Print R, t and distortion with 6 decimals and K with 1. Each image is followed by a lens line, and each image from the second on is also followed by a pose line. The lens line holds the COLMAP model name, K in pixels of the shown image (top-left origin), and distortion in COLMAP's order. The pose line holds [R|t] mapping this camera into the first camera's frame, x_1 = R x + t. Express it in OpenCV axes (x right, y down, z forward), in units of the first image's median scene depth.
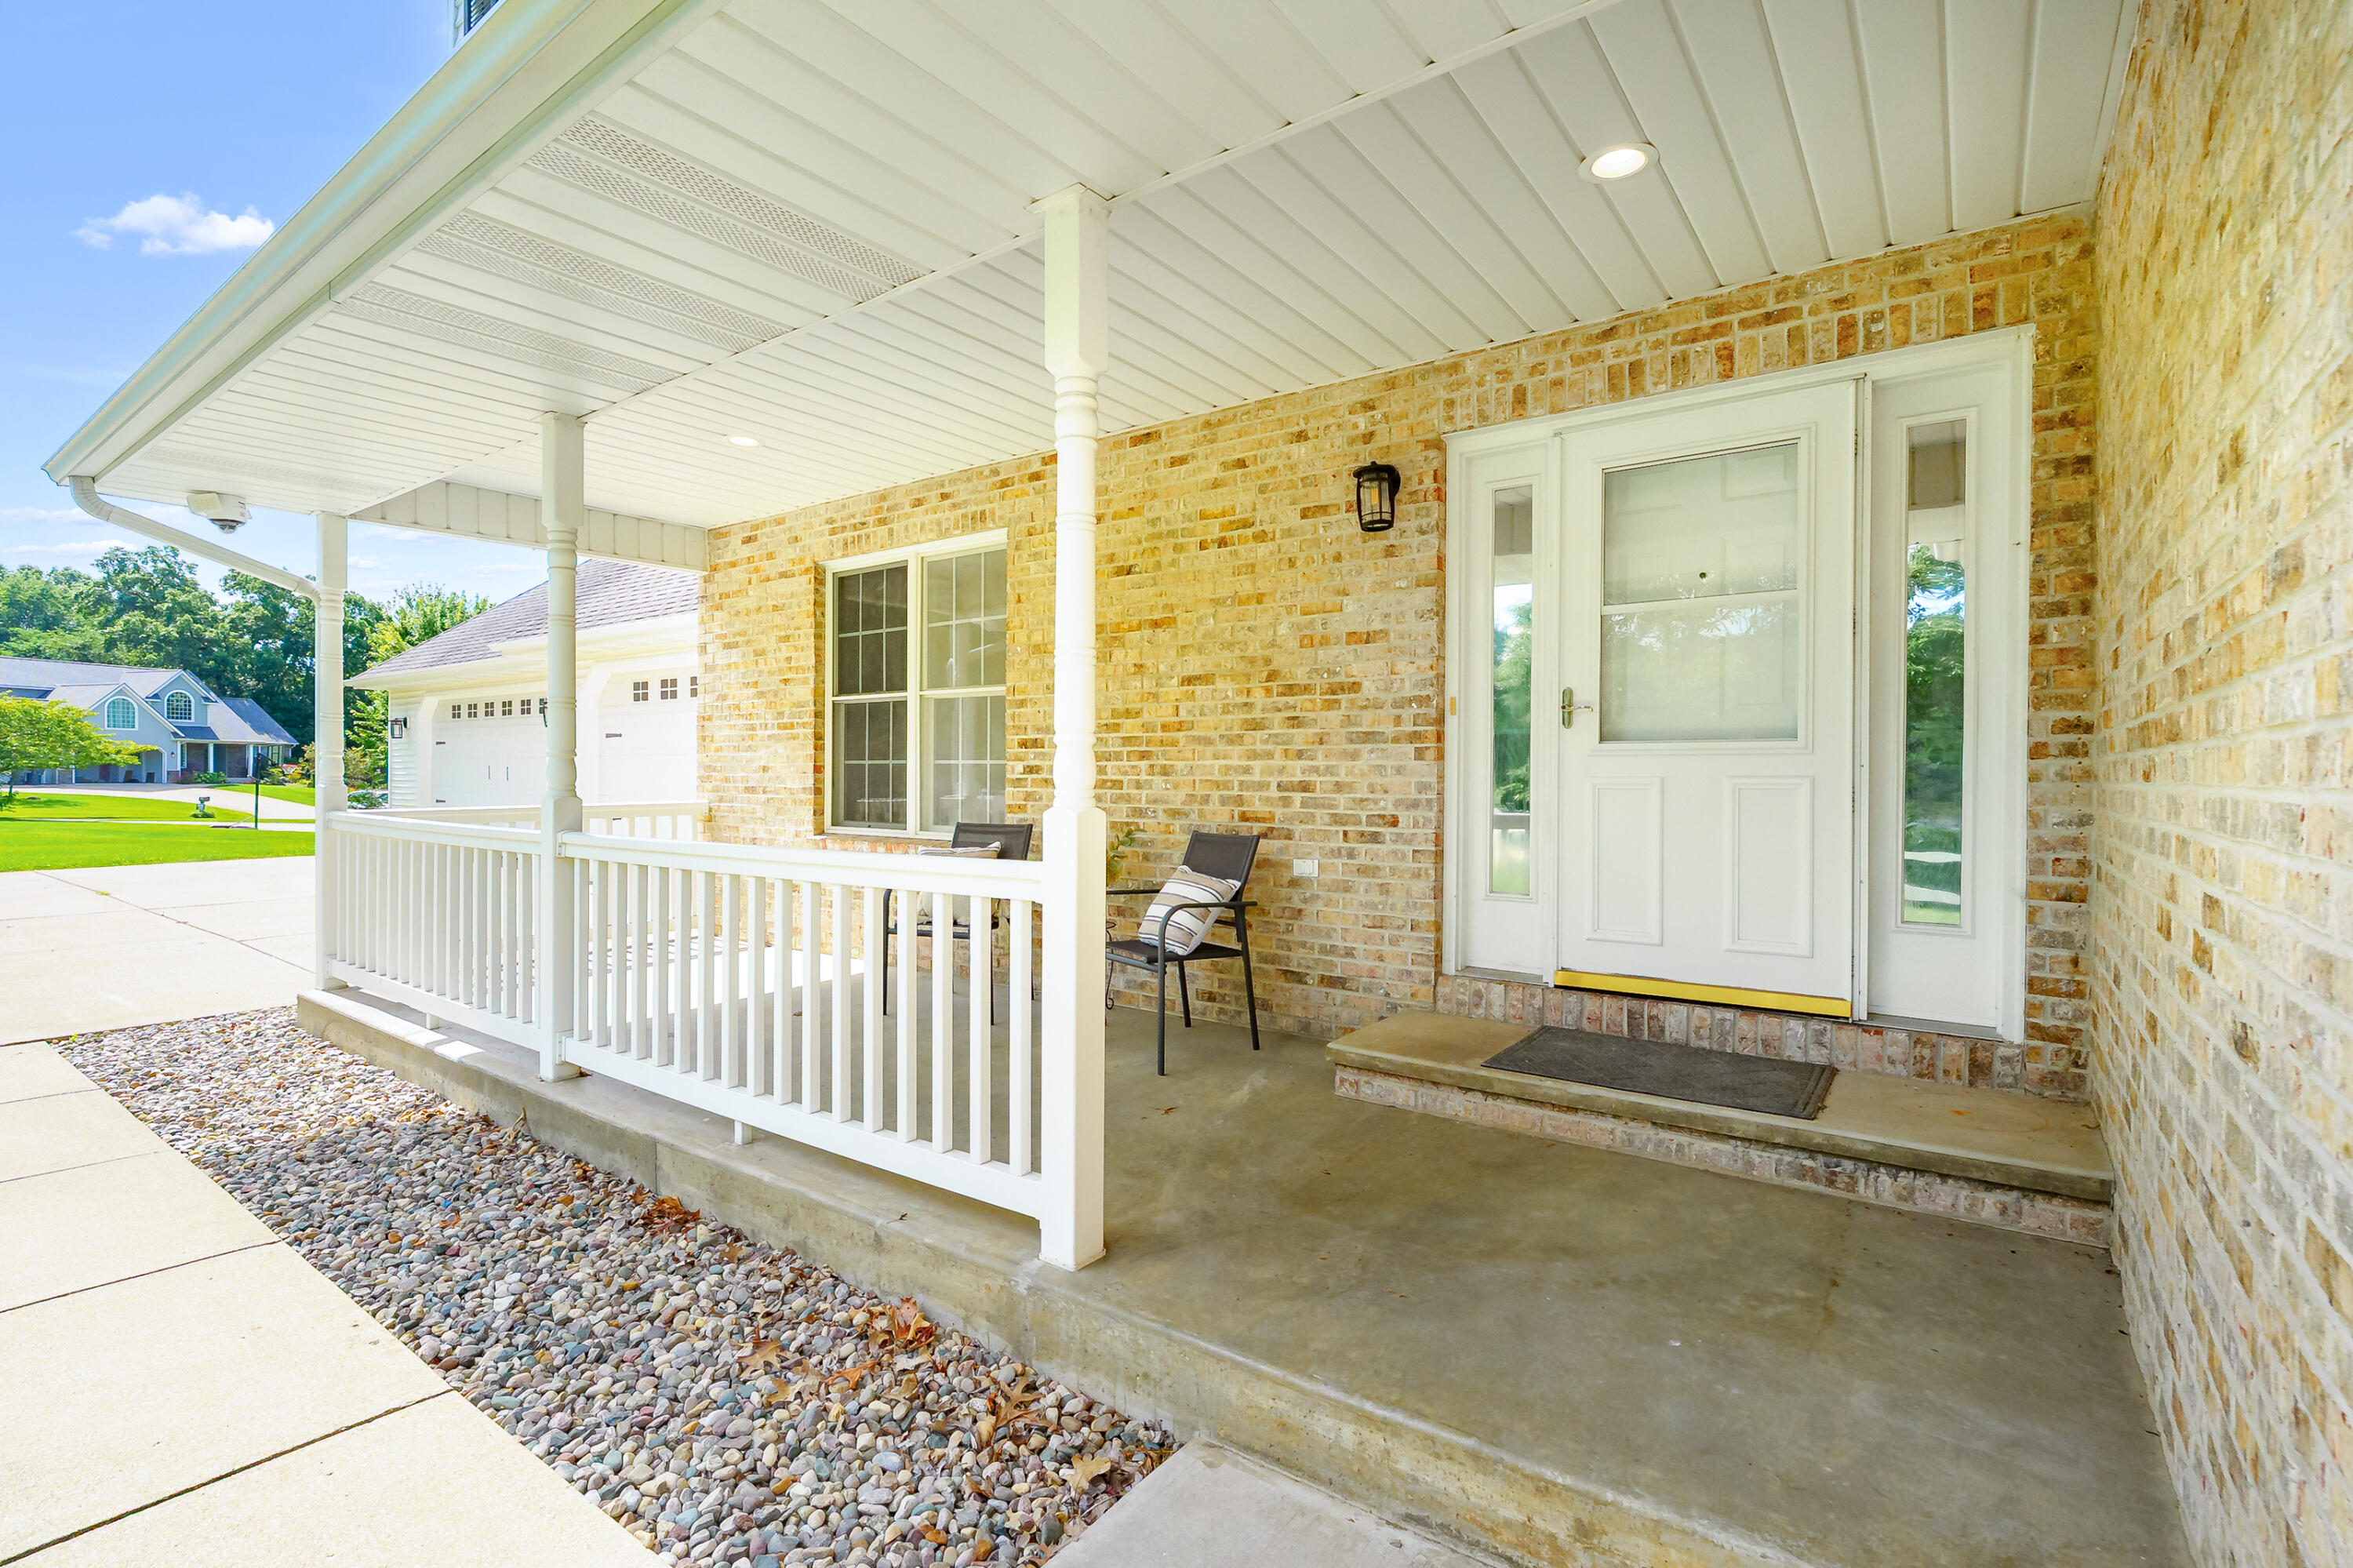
lens RADIAL K [[1047.7, 0, 1176.5], [0, 1047.7, 784.0], [0, 0, 1]] dist [0.000133, 0.000183]
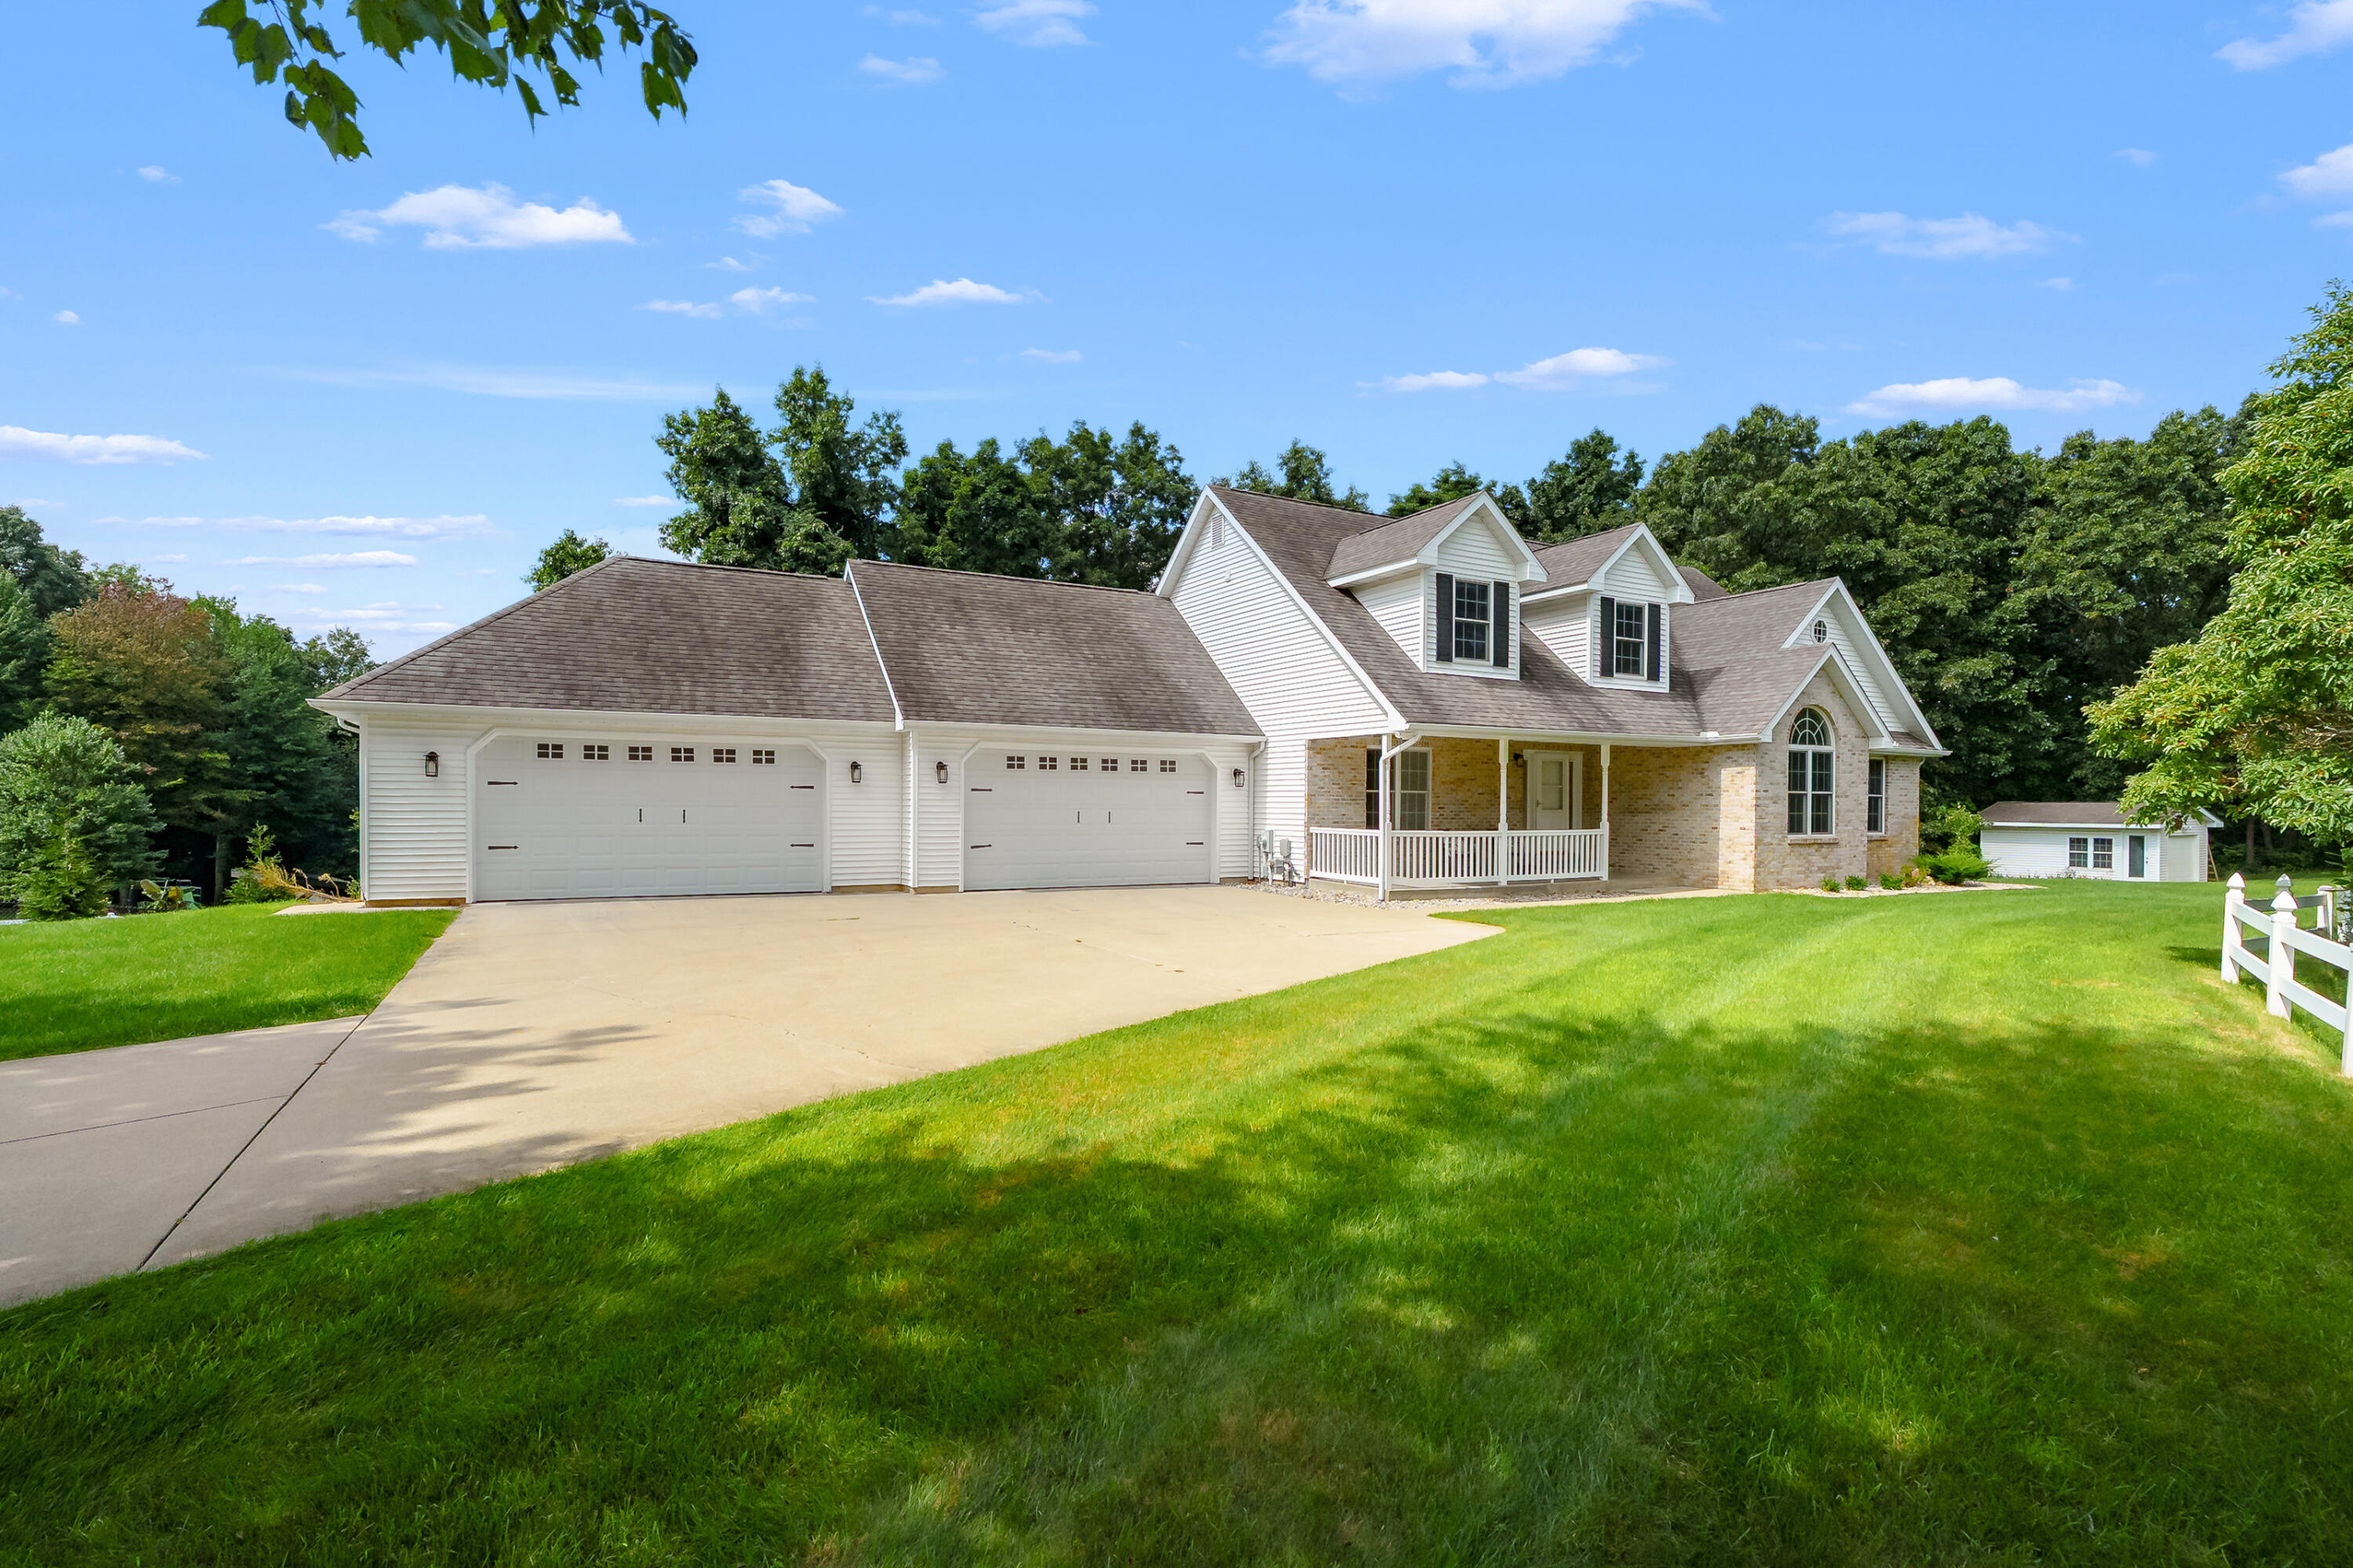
lens RADIAL K [[1114.2, 0, 1208.4], [0, 1114.2, 814.9], [0, 0, 1]] dist [-0.004158, -0.000597]
pose [[0.406329, -0.012505, 0.913641, -3.526690], [0.002463, 0.999918, 0.012591, -0.056355], [-0.913724, -0.002866, 0.406326, 0.131834]]
